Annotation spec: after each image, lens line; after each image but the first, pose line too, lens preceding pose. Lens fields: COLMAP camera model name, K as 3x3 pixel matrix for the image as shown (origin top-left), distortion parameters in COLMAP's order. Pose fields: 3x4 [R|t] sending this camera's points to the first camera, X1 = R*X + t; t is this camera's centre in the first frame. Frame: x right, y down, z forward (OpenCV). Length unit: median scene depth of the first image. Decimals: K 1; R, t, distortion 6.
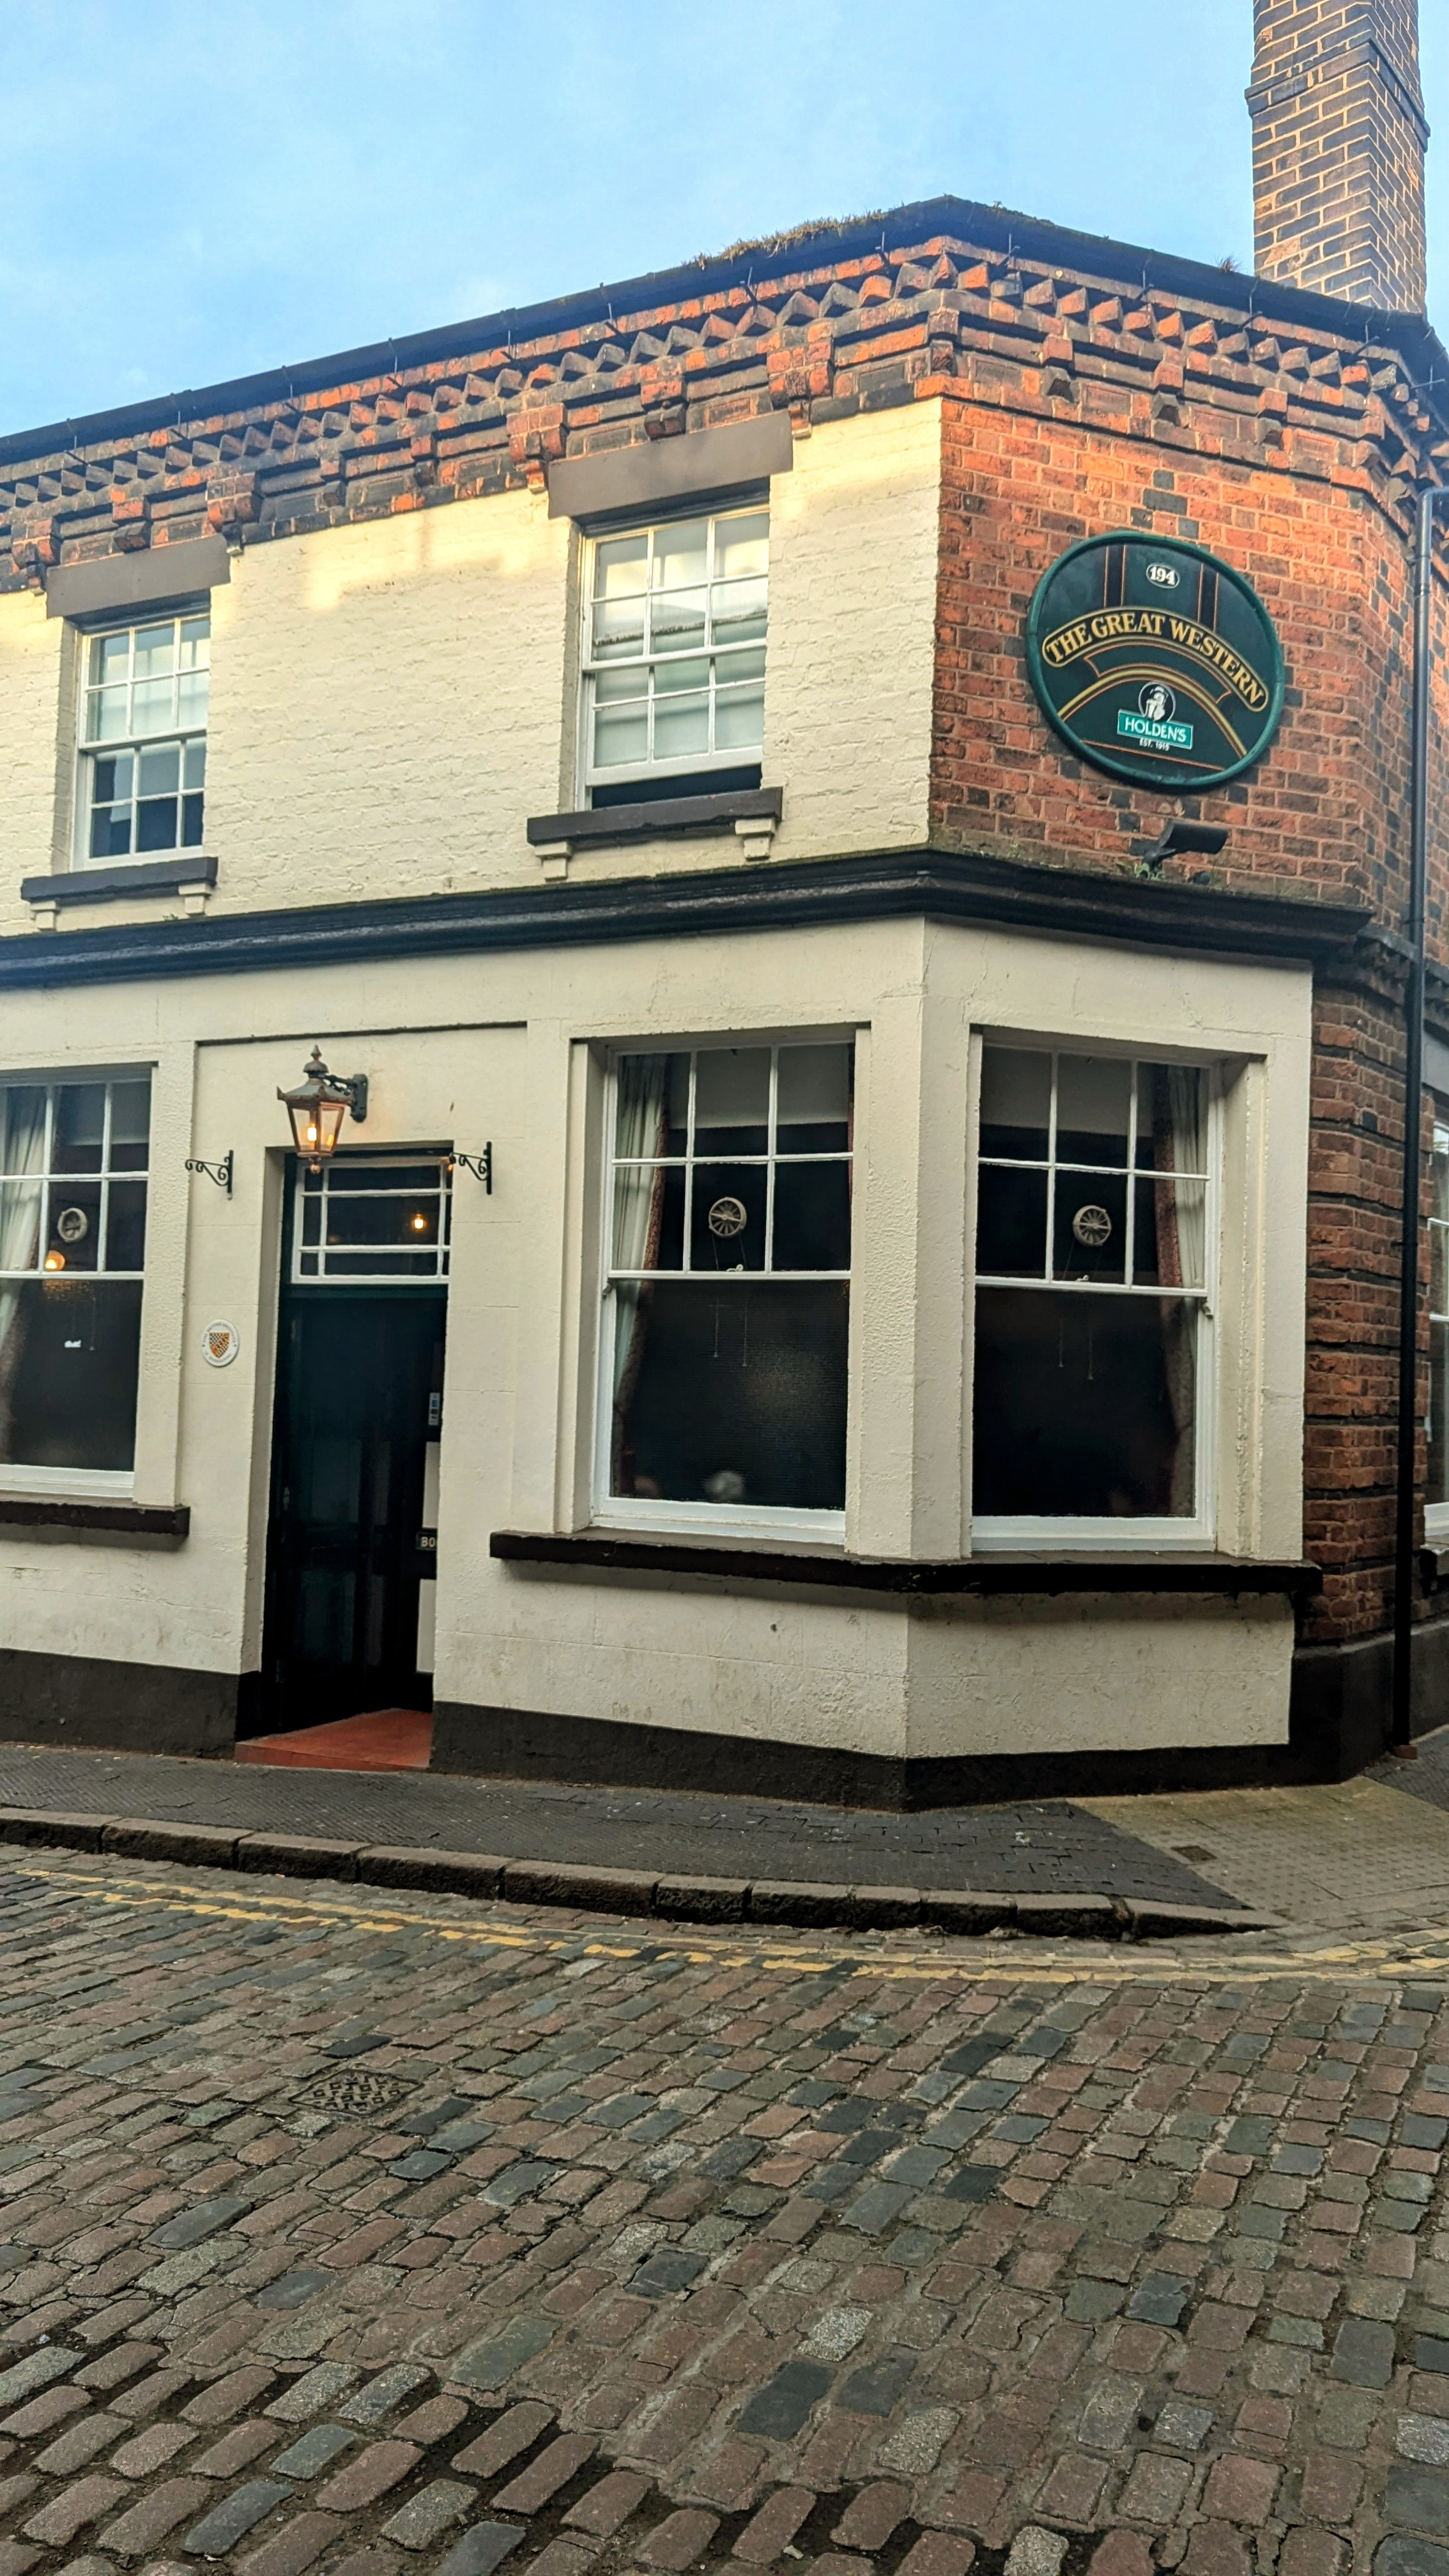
lens RADIAL K [[1827.2, 0, 735.3], [0, 1827.2, 1214.8], [0, 0, 1]] dist [0.012344, 0.003092]
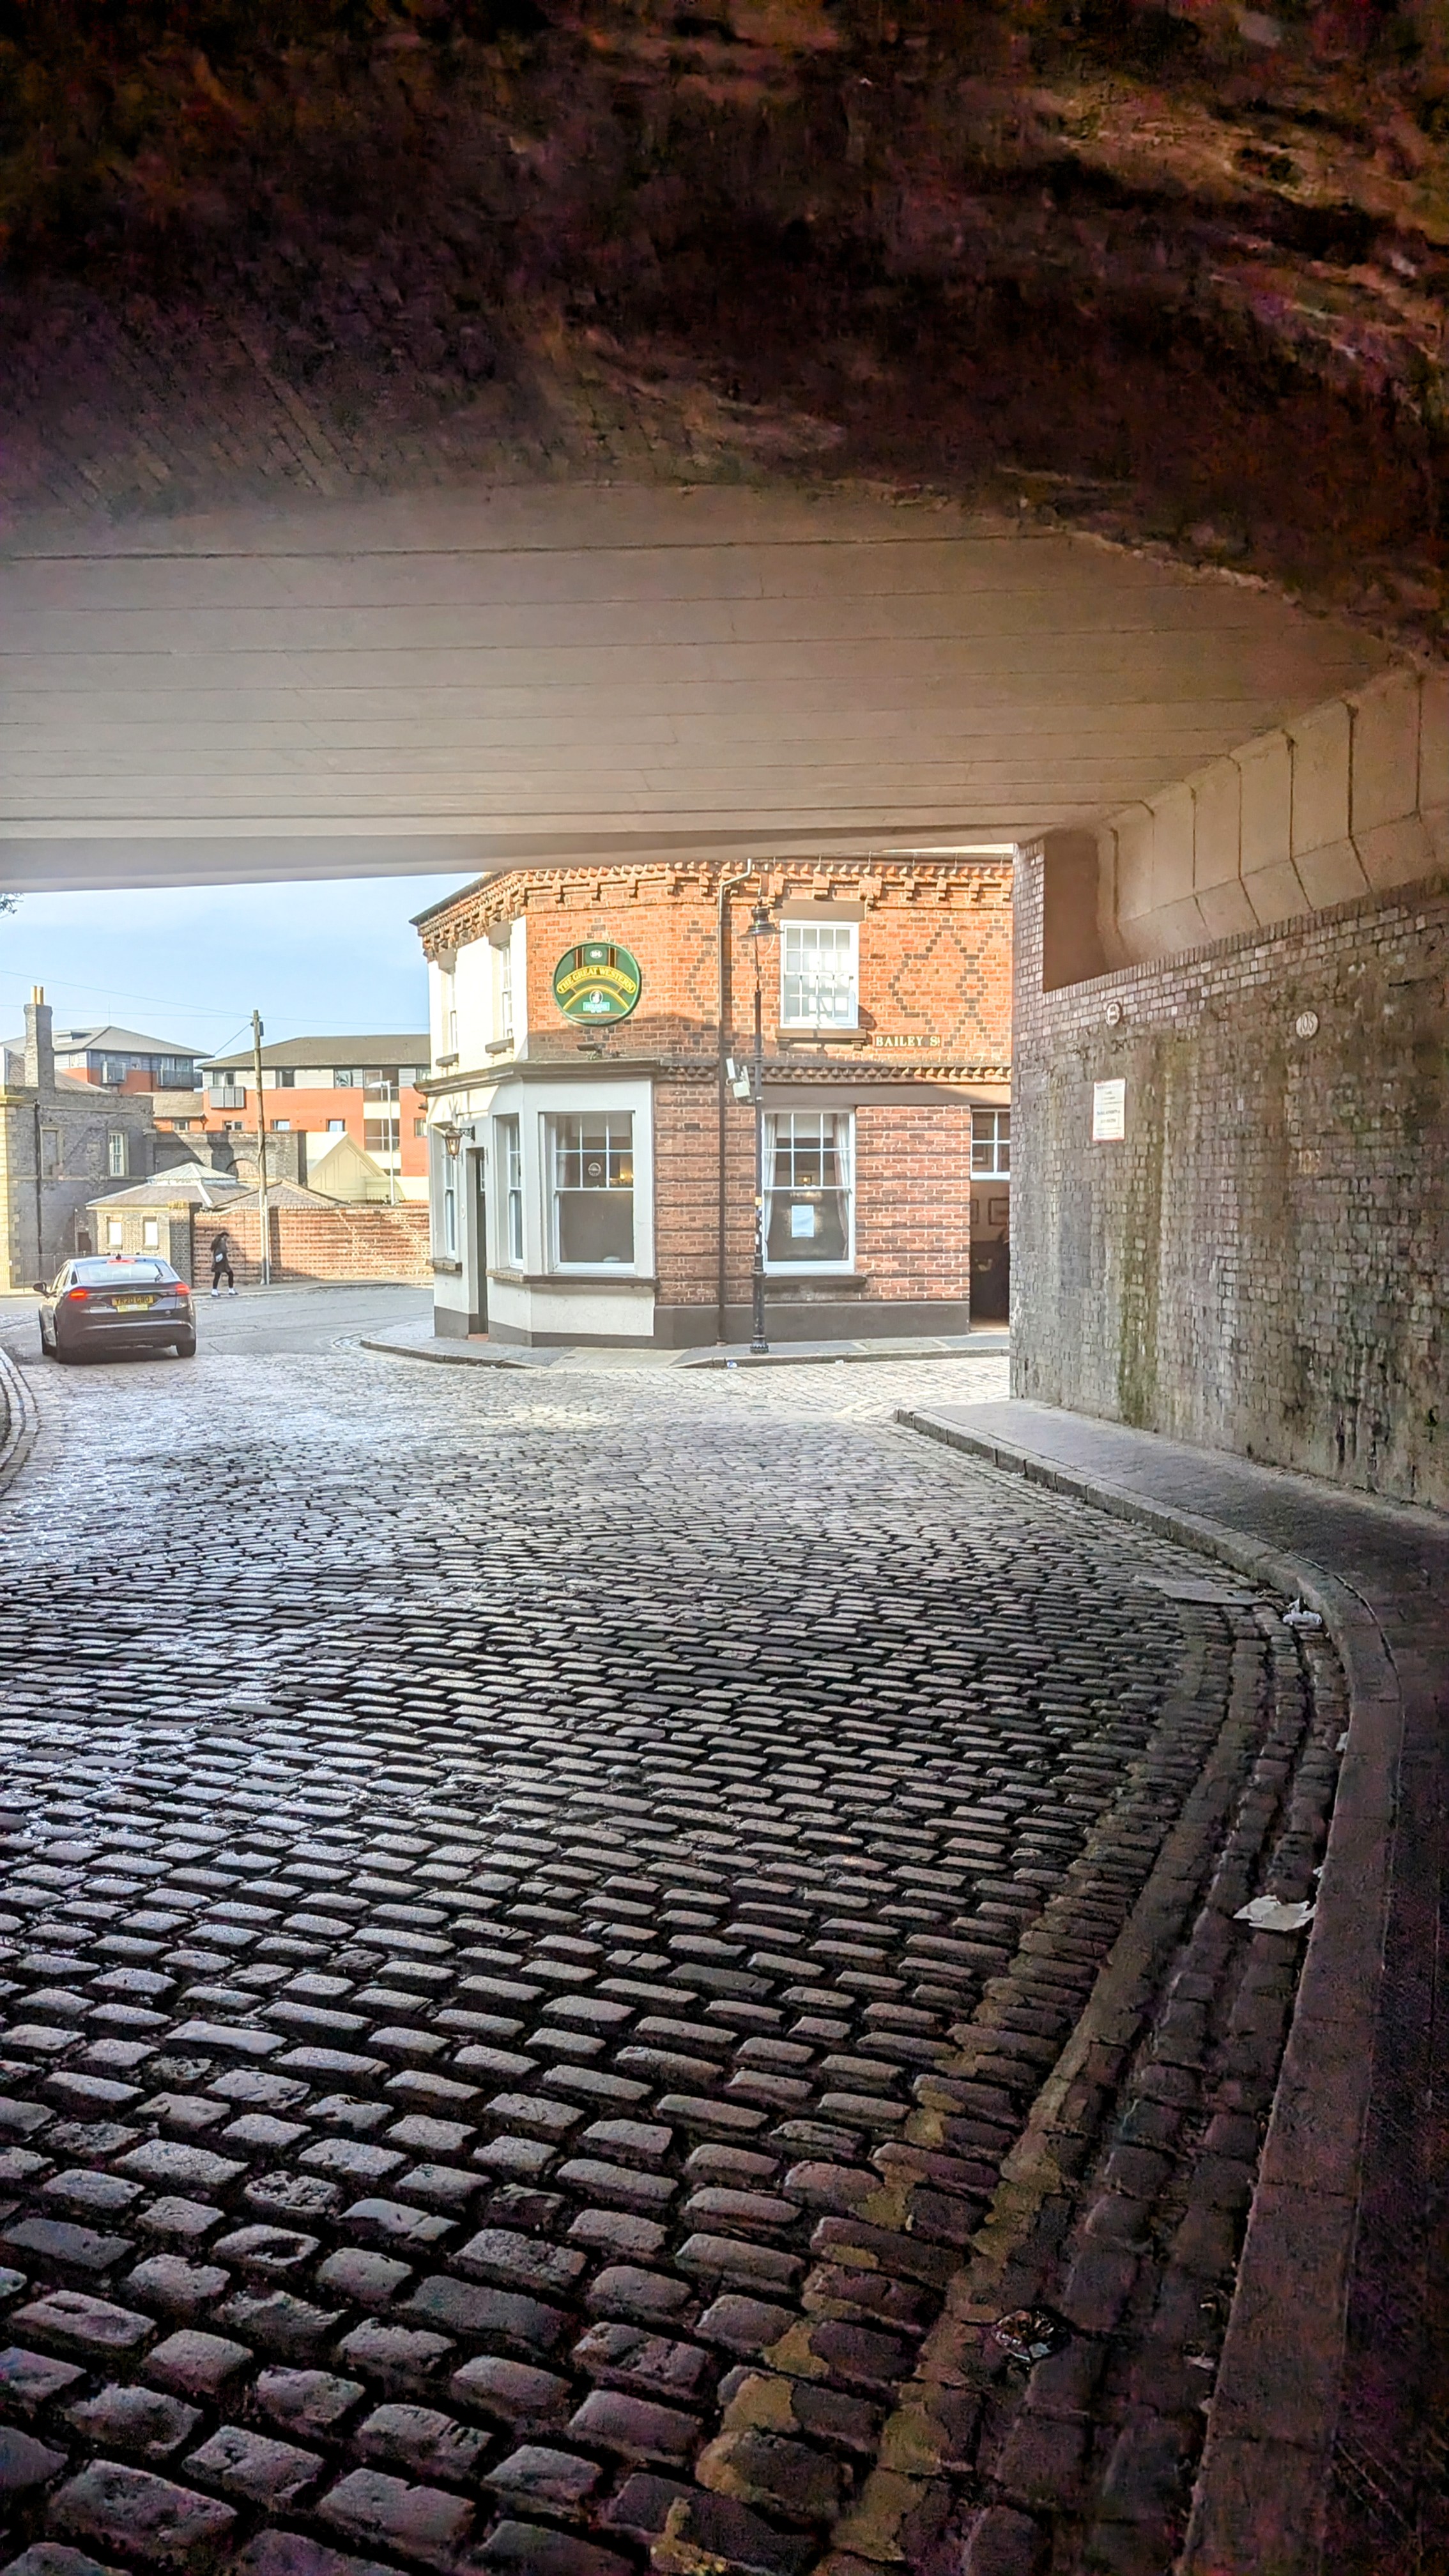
lens RADIAL K [[1827.2, 0, 735.3], [0, 1827.2, 1214.8], [0, 0, 1]] dist [0.012344, 0.003092]
pose [[0.737071, -0.019410, -0.675537, 2.398195], [0.085636, 0.994212, 0.064871, -0.095556], [0.670368, -0.105665, 0.734467, -1.093642]]
